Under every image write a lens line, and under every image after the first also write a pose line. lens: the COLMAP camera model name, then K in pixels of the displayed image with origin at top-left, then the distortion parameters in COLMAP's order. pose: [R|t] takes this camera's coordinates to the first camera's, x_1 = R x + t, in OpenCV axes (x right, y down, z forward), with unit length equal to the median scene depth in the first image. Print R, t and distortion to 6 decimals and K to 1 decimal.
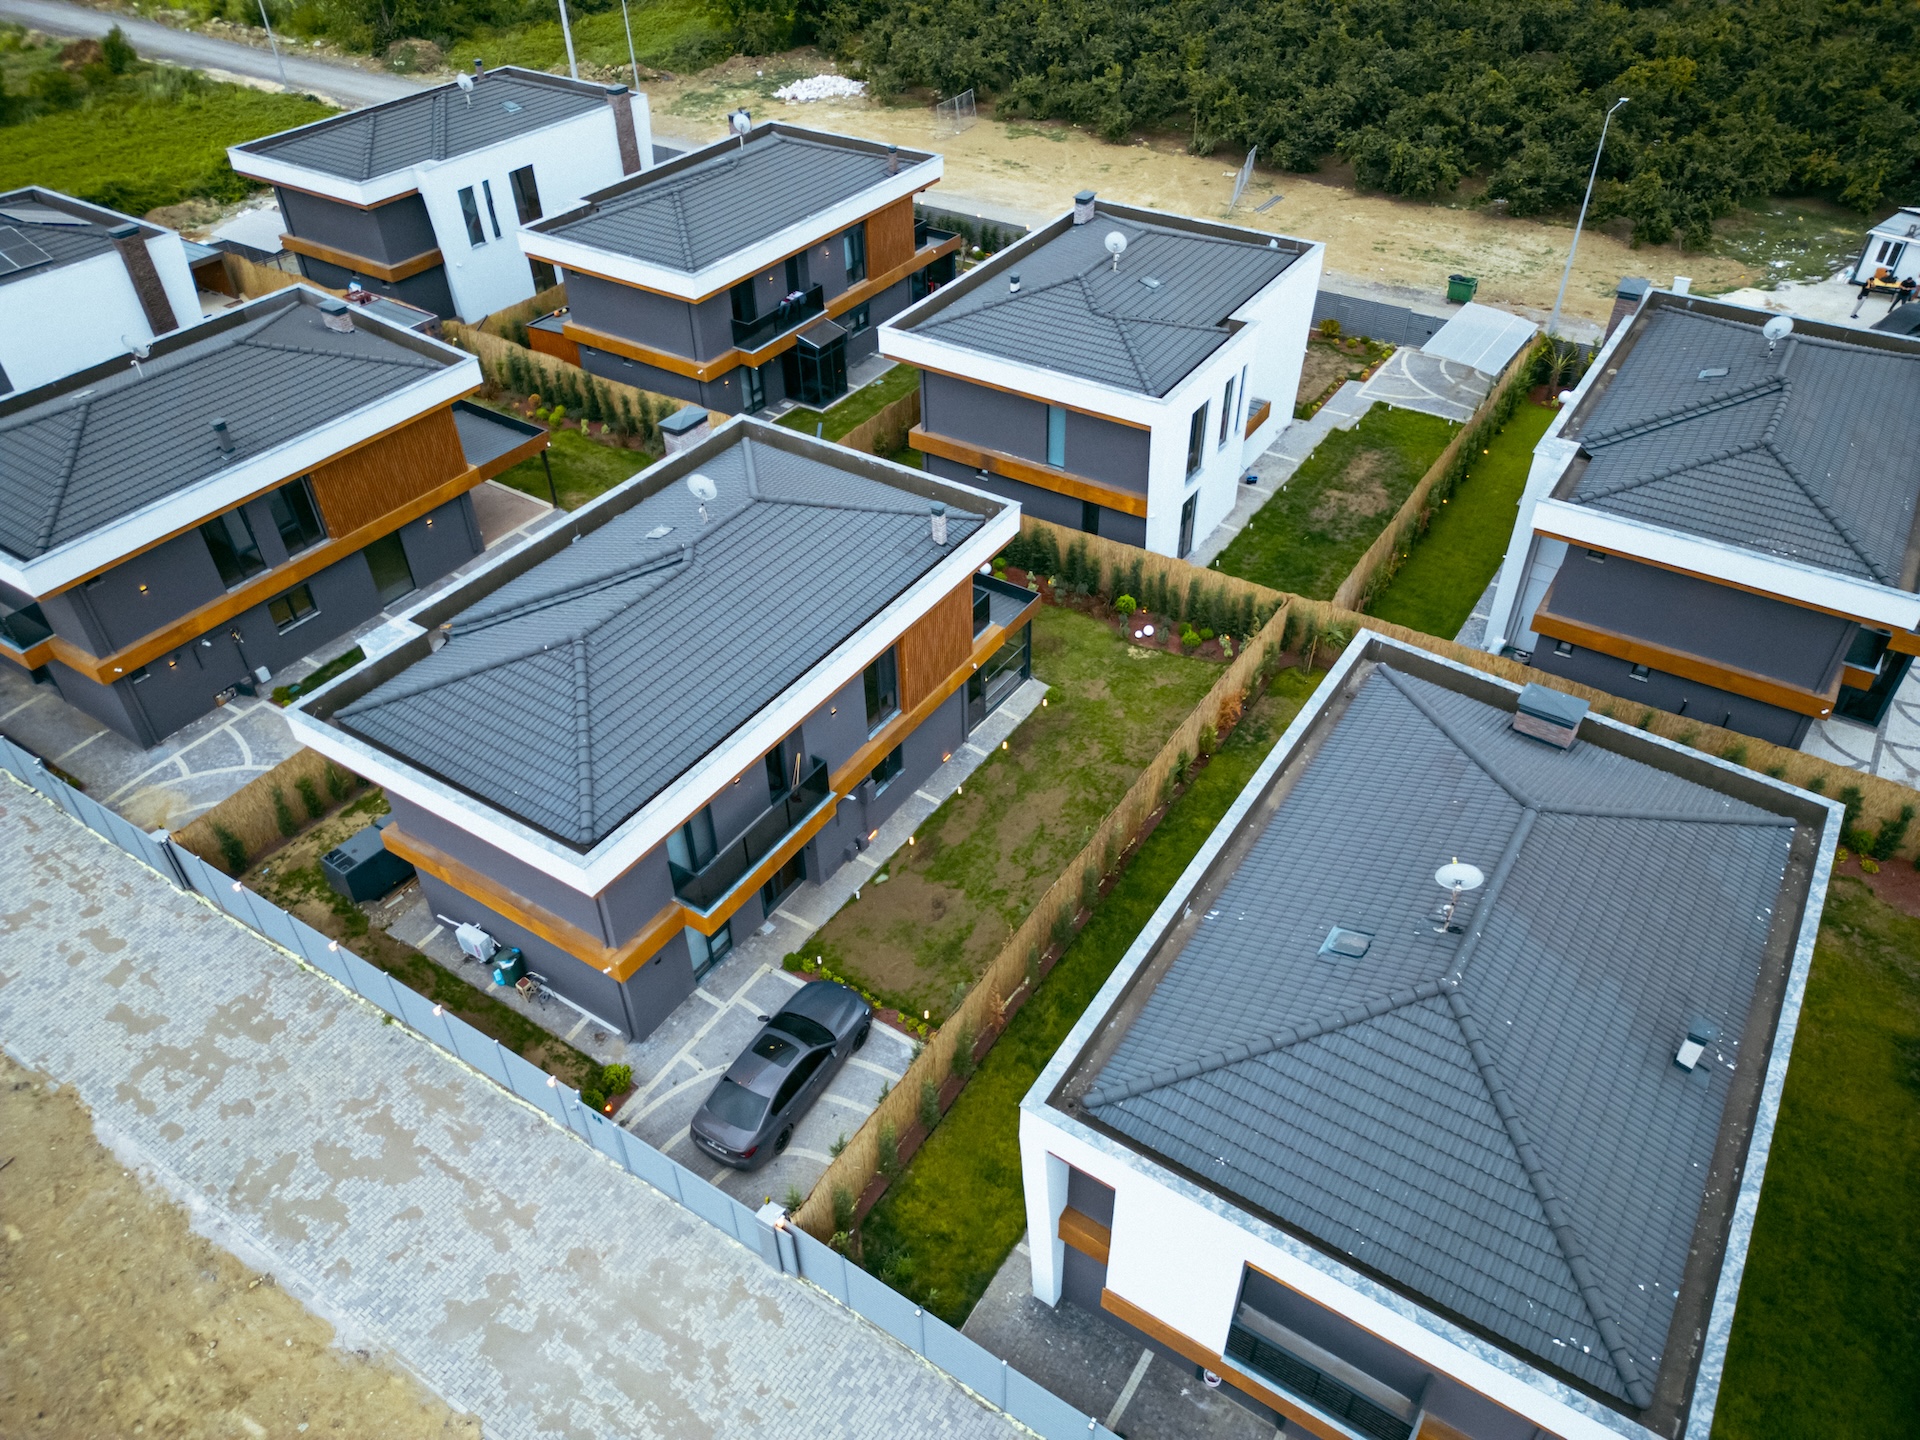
lens RADIAL K [[1318.9, 0, 961.5], [0, 1318.9, 729.9], [0, 0, 1]] dist [0.052726, -0.045584]
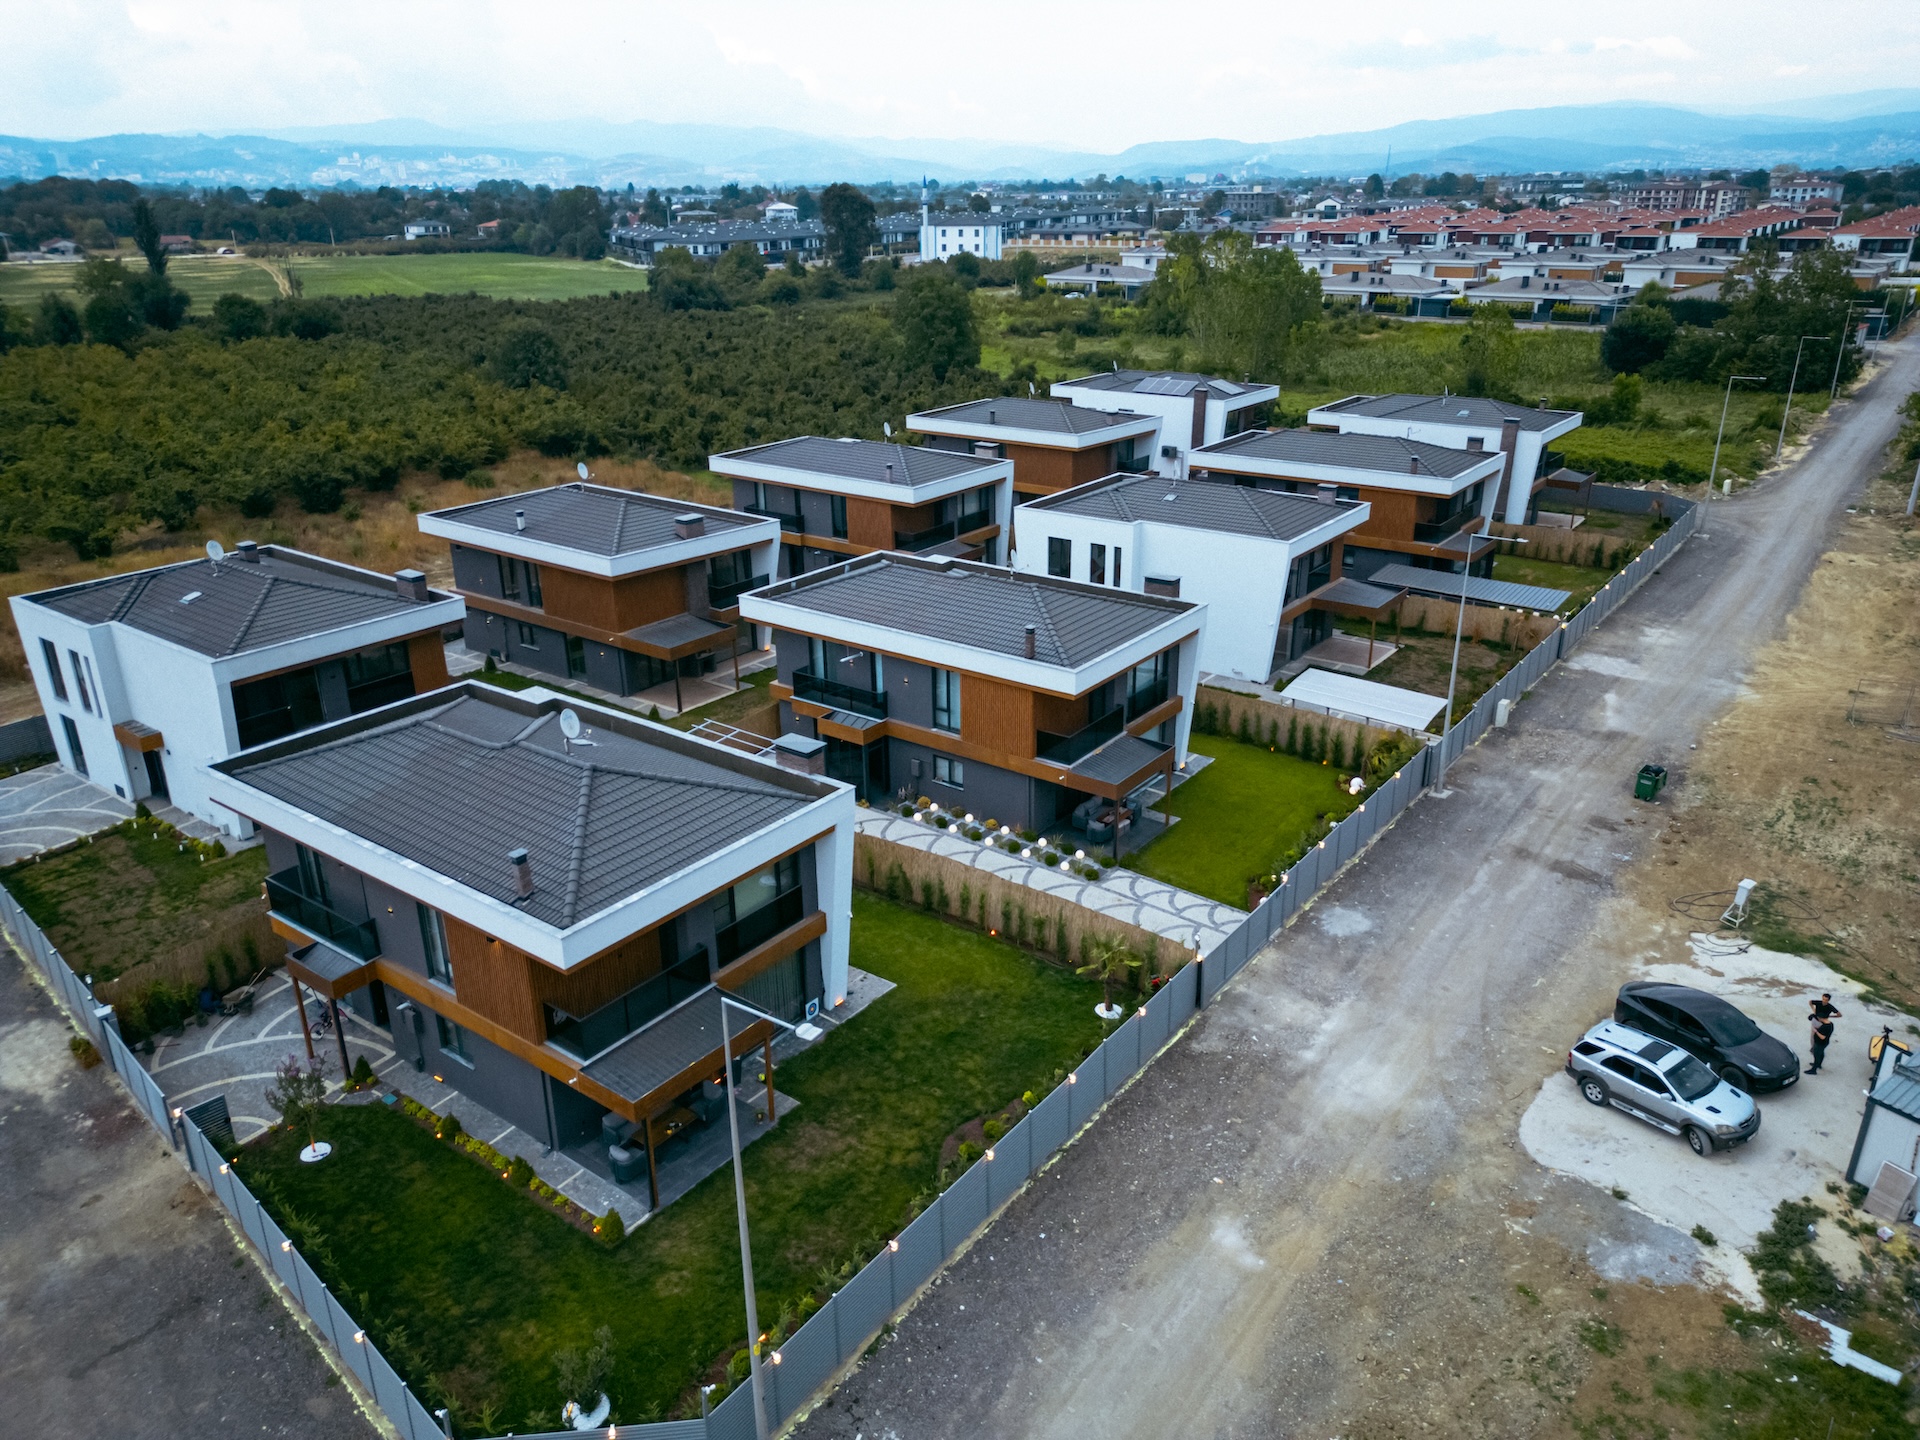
lens RADIAL K [[1345.1, 0, 960.4], [0, 1345.1, 714.2], [0, 0, 1]] dist [0.061157, -0.055180]
pose [[-0.056416, 0.375443, -0.925127, 1.075893], [-0.637956, 0.699214, 0.322665, -0.331870], [0.768004, 0.608393, 0.200069, 0.439483]]
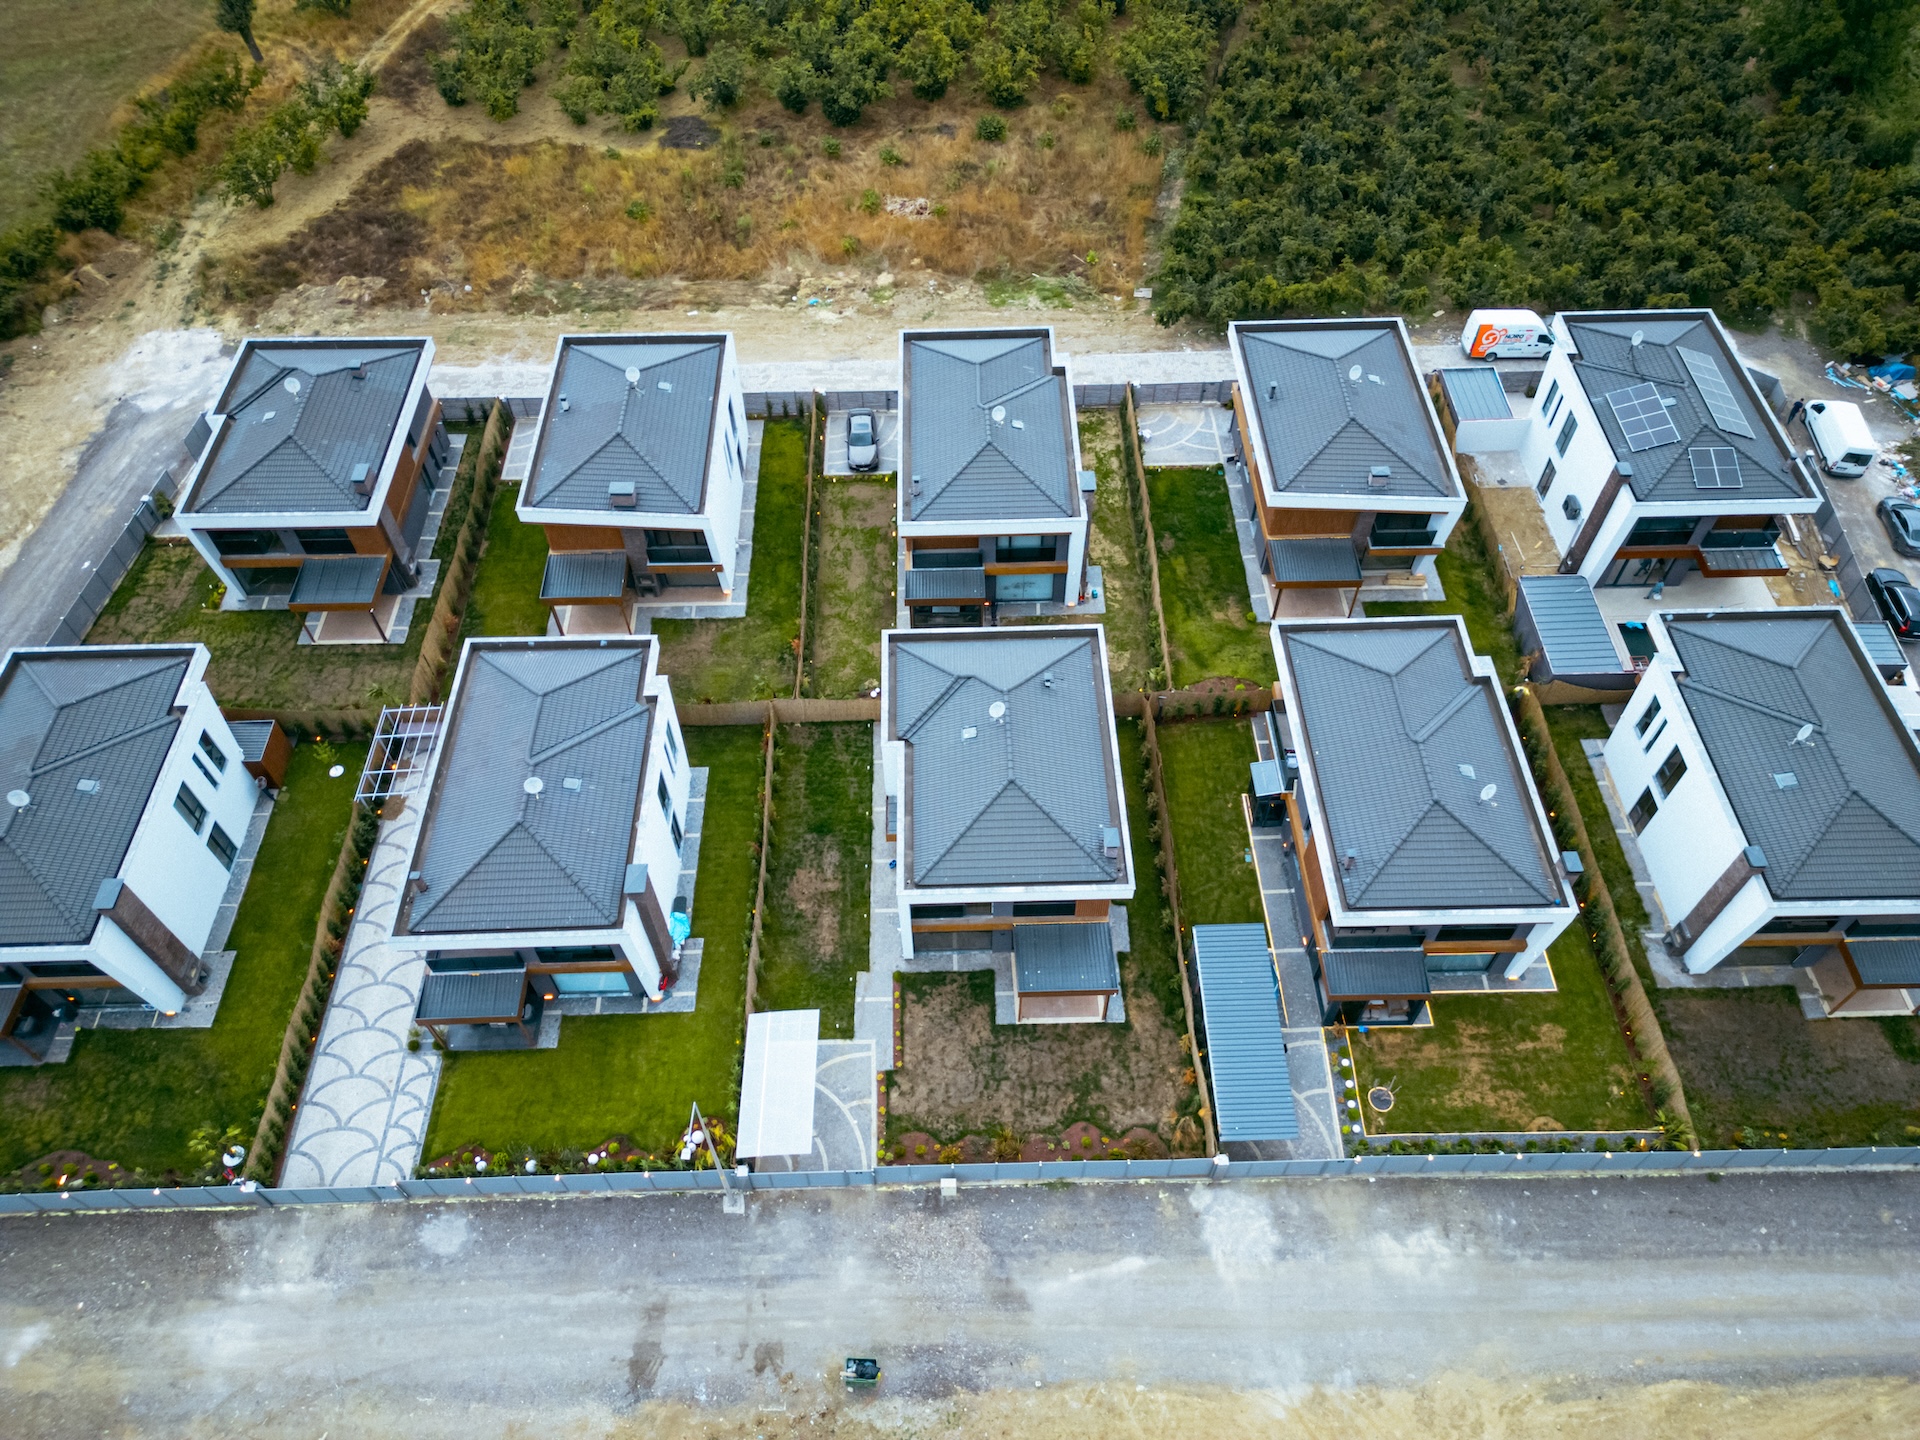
lens RADIAL K [[1345.1, 0, 960.4], [0, 1345.1, 714.2], [0, 0, 1]] dist [0.061157, -0.055180]
pose [[-0.820465, 0.462738, -0.335724, 0.385214], [-0.355428, 0.047085, 0.933517, -1.034836], [0.447781, 0.885244, 0.125838, 0.535752]]
